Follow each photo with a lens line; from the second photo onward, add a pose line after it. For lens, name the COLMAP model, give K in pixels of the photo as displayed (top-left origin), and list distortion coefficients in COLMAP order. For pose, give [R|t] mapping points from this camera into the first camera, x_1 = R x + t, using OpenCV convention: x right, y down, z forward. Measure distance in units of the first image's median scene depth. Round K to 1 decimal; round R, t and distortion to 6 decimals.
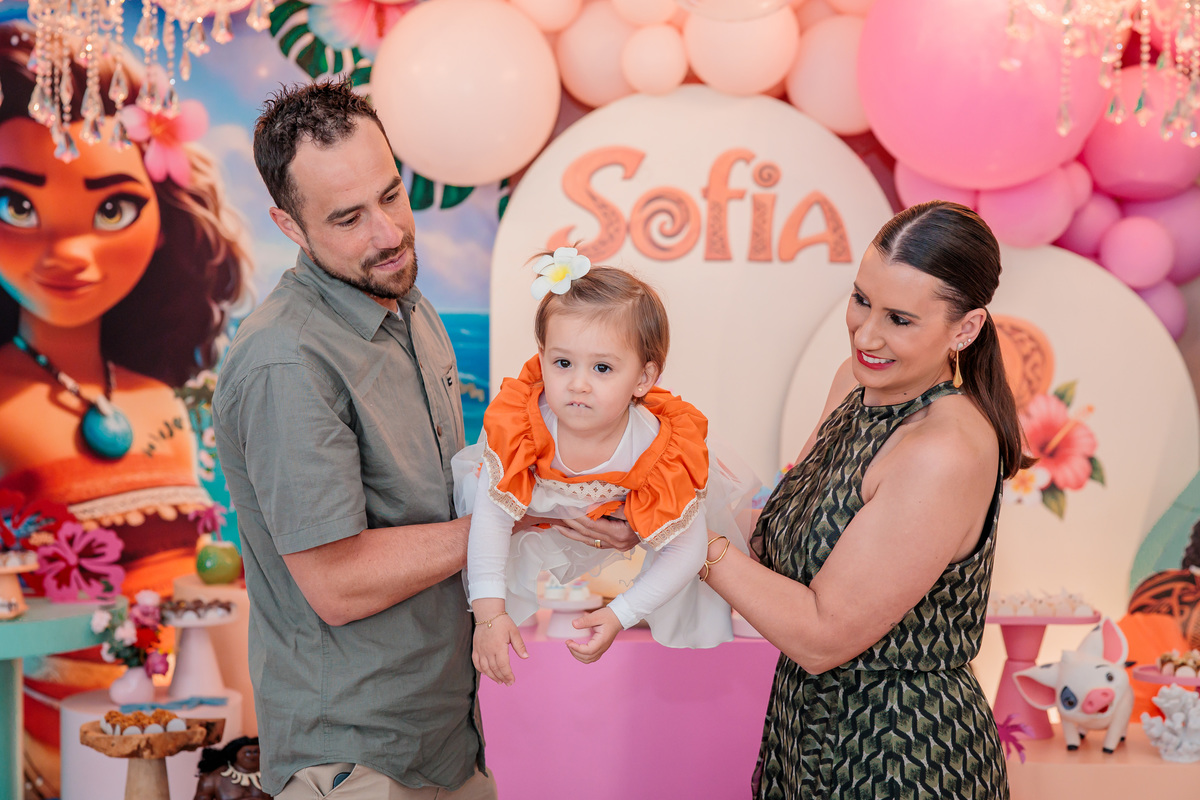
lens RADIAL K [[1896.6, 0, 593.7], [0, 1896.6, 403.6], [0, 0, 1]] dist [0.000548, 0.027938]
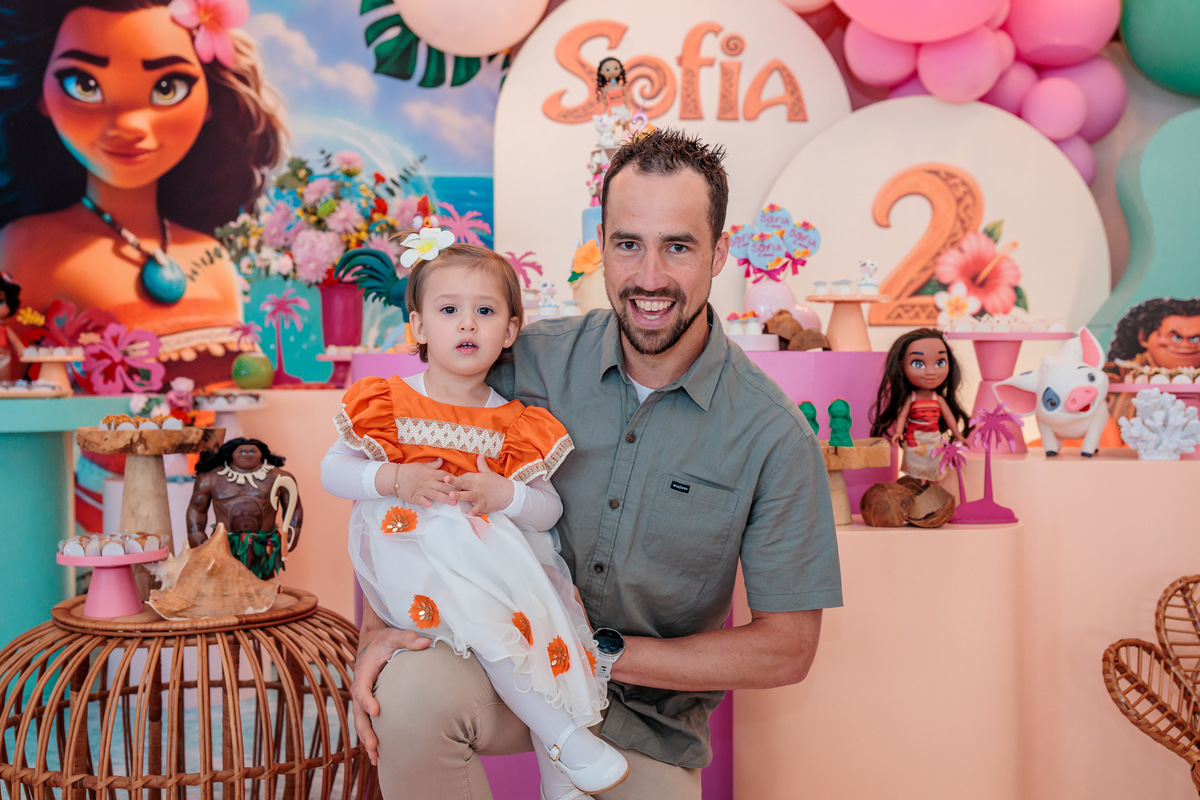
lens RADIAL K [[1390.6, 0, 600.0], [0, 1390.6, 400.0], [0, 0, 1]] dist [0.001347, 0.001558]
pose [[0.999911, -0.006028, 0.011927, -0.000976], [0.006045, 0.999981, -0.001373, 0.096863], [-0.011918, 0.001445, 0.999928, 0.158021]]
